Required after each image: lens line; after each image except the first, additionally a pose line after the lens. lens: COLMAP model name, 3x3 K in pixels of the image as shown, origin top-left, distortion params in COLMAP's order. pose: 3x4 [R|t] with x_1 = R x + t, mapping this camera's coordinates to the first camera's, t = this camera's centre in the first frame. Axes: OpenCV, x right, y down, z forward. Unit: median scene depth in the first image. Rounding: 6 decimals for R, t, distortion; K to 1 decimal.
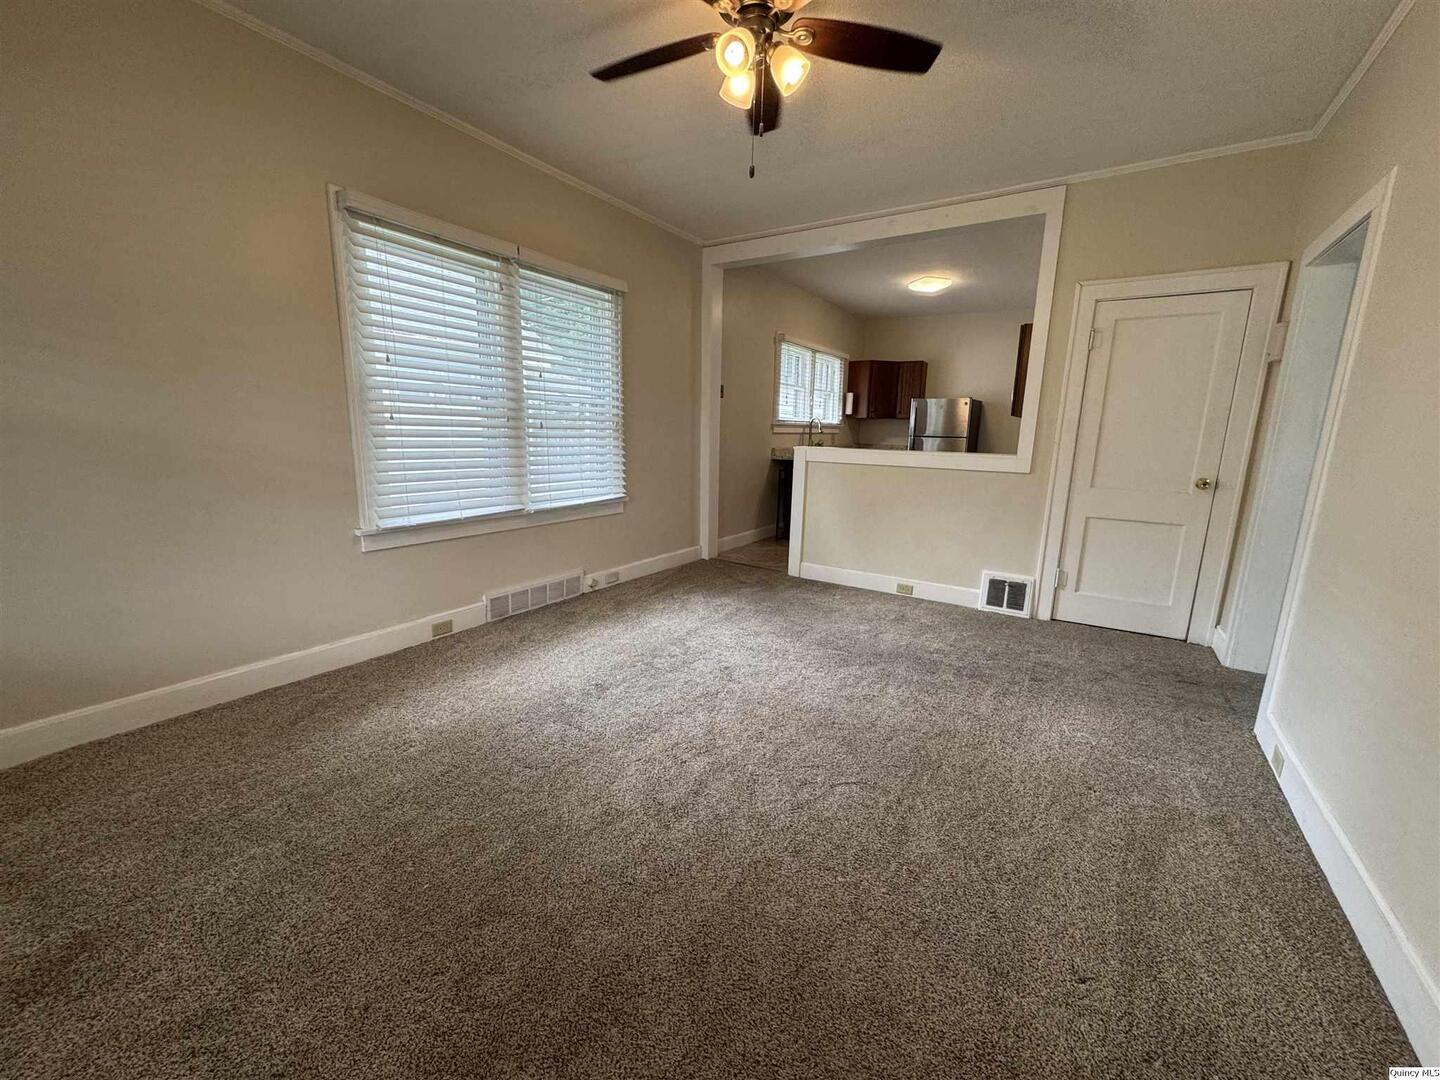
lens RADIAL K [[578.5, 0, 718.1], [0, 578.5, 541.2], [0, 0, 1]] dist [0.000033, 0.000122]
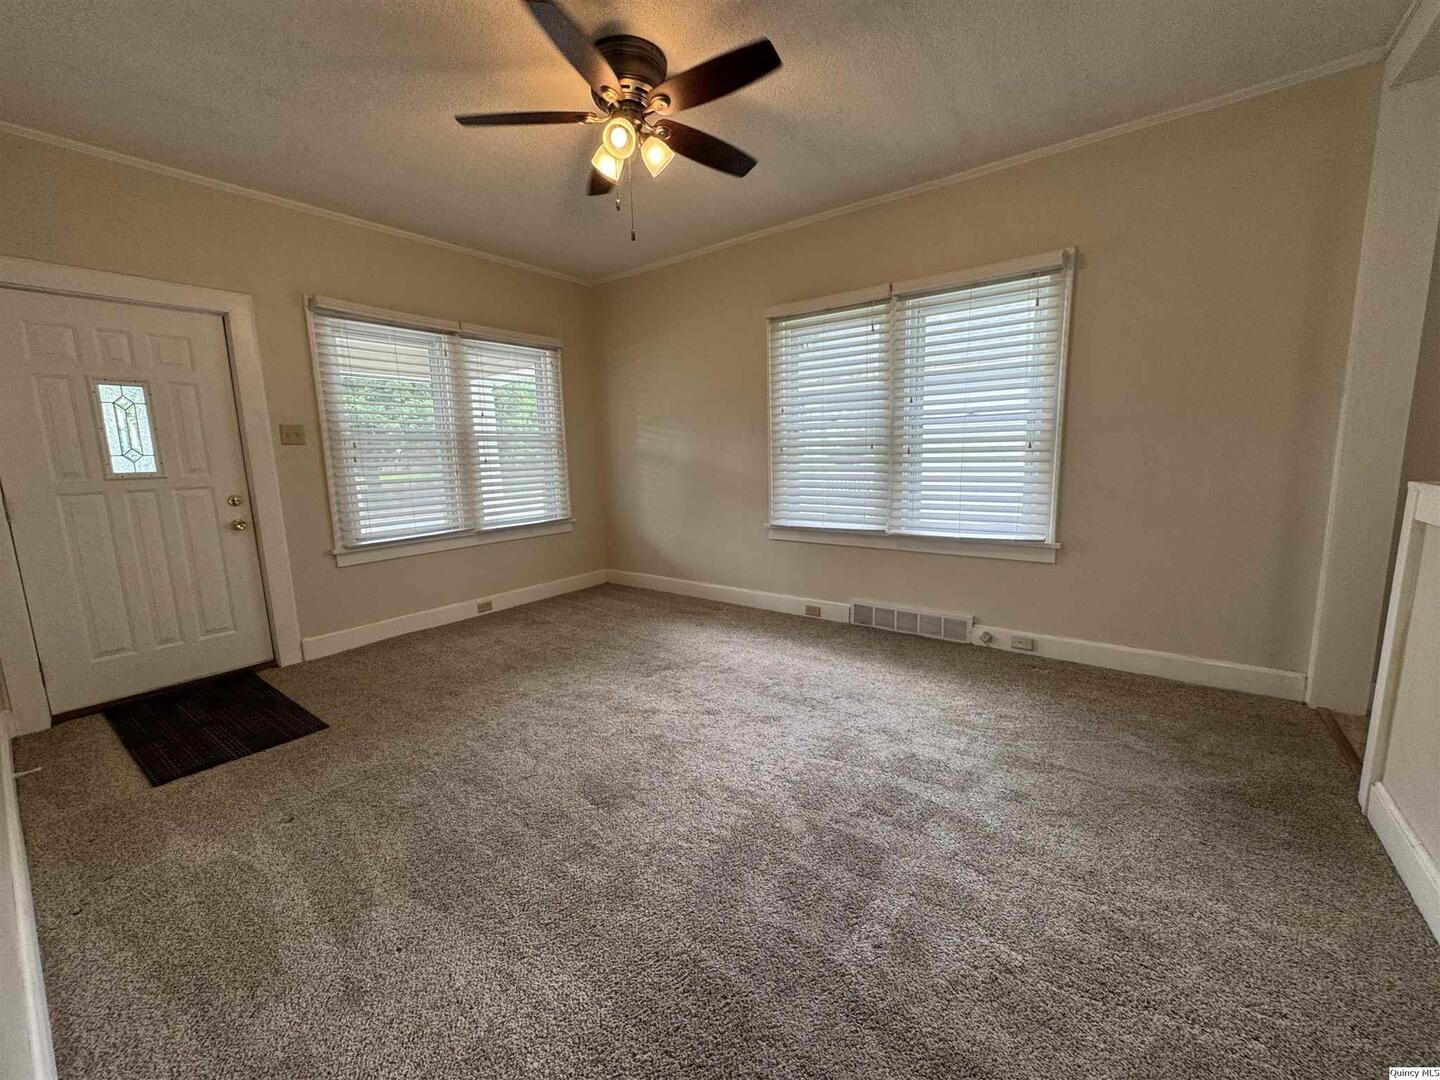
lens RADIAL K [[578.5, 0, 718.2], [0, 578.5, 541.9], [0, 0, 1]] dist [0.000033, 0.000122]
pose [[-0.075188, 0.134111, -0.988110, 0.720380], [-0.168227, 0.975006, 0.145133, -0.136578], [0.982877, 0.177140, -0.050748, 0.753659]]
